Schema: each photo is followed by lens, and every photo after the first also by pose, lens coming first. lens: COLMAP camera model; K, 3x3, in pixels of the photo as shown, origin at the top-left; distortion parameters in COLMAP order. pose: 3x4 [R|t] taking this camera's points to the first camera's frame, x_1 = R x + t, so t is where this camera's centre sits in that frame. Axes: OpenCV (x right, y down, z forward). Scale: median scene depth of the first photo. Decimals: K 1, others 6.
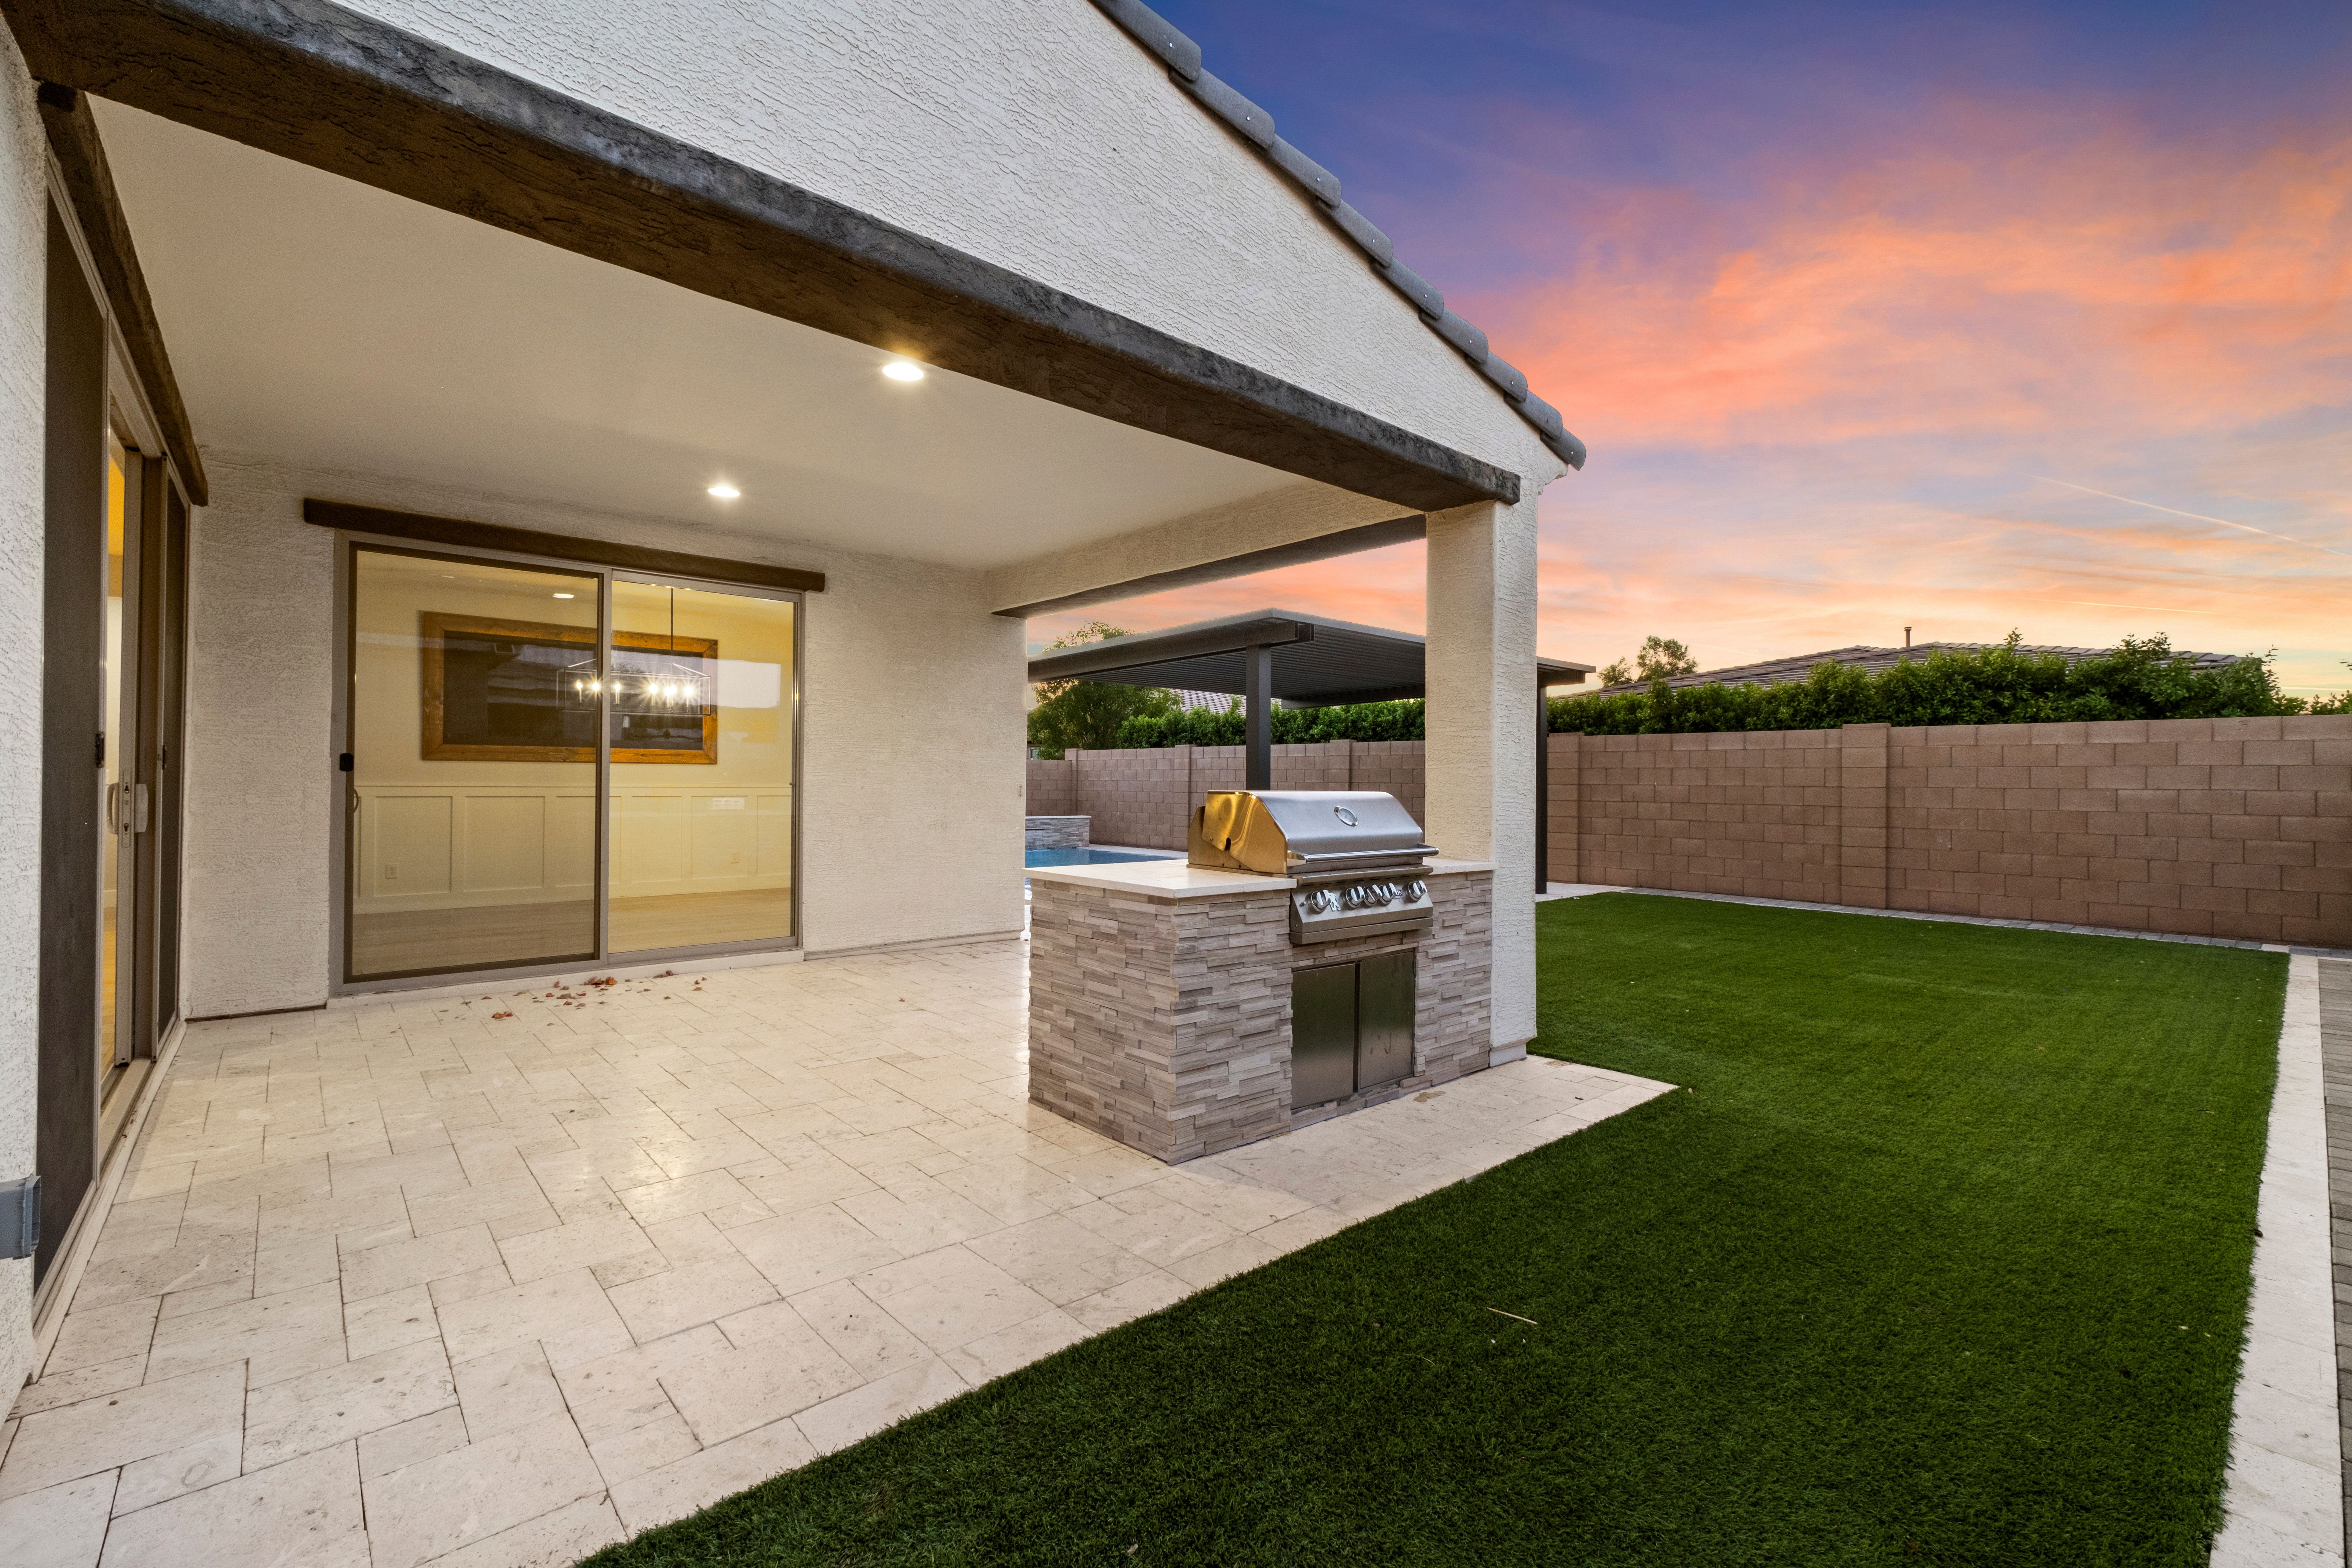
lens RADIAL K [[1010.3, 0, 1177.6], [0, 1010.3, 782.8], [0, 0, 1]] dist [0.000350, 0.000018]
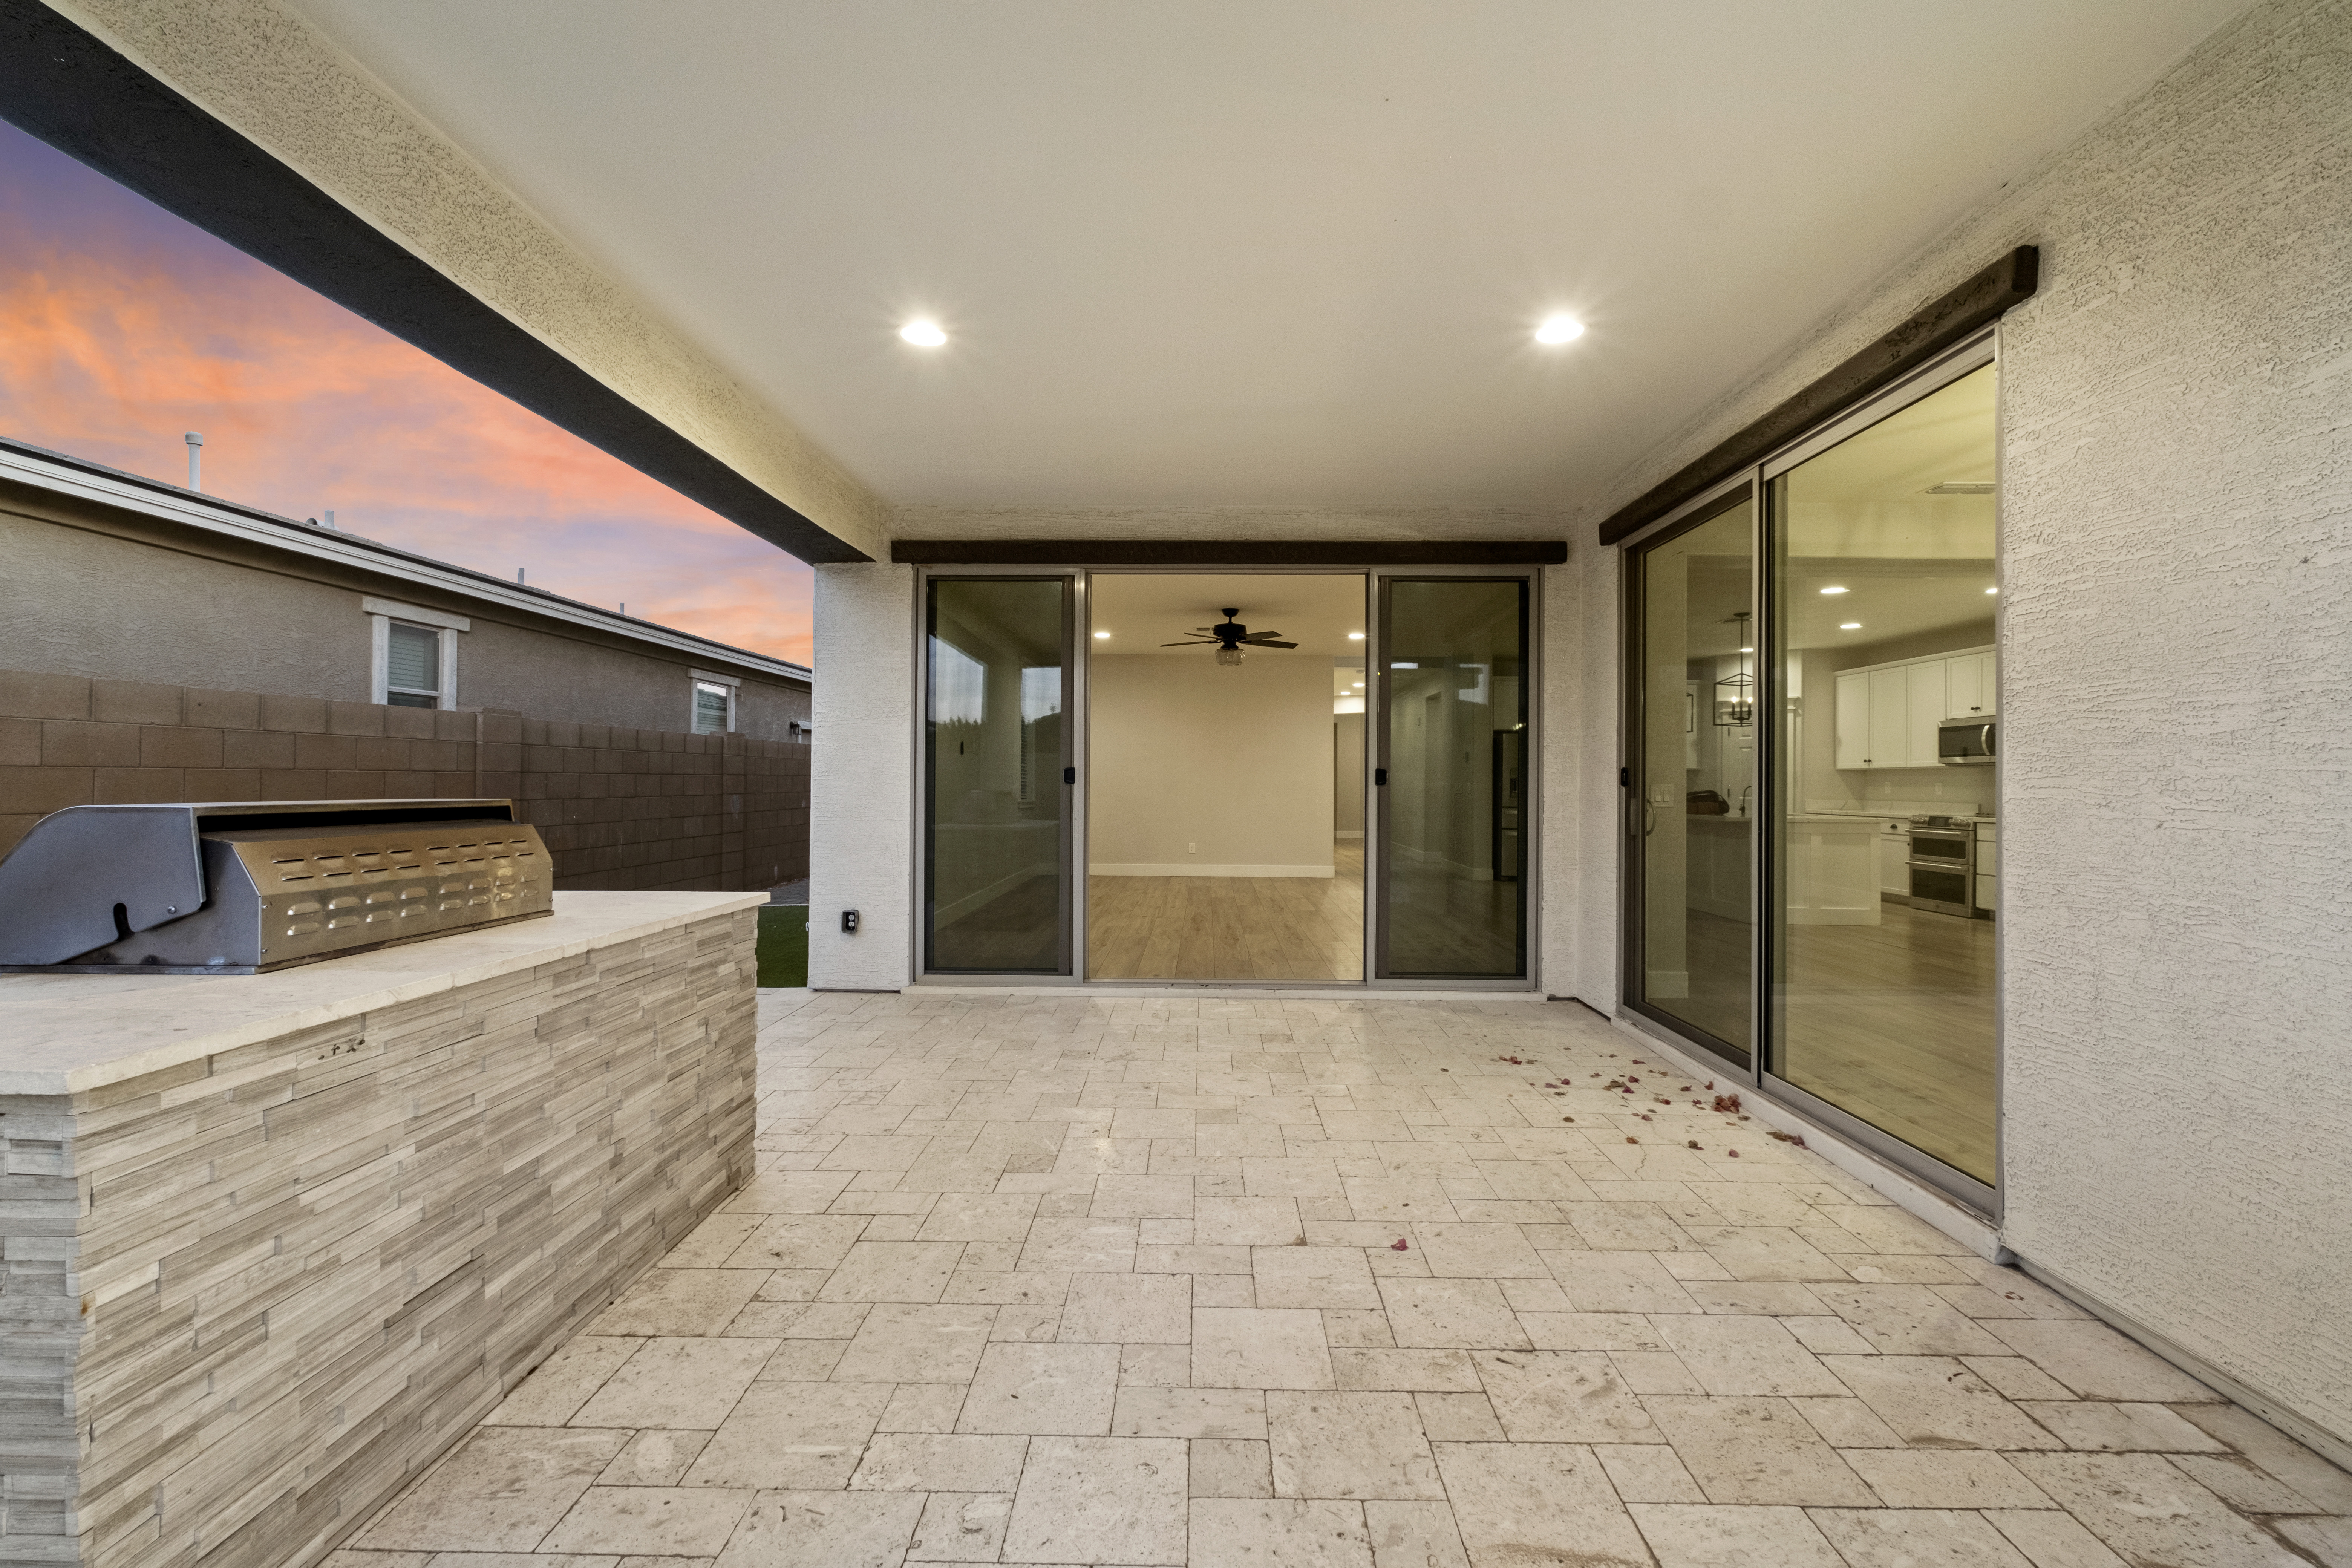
lens RADIAL K [[985.2, 0, 1183.3], [0, 985.2, 779.1], [0, 0, 1]] dist [0.000255, 0.000066]
pose [[-0.679296, -0.014178, -0.733728, 0.118243], [-0.007472, 0.999895, -0.012403, -0.003267], [0.733827, -0.002943, -0.679331, 0.970503]]
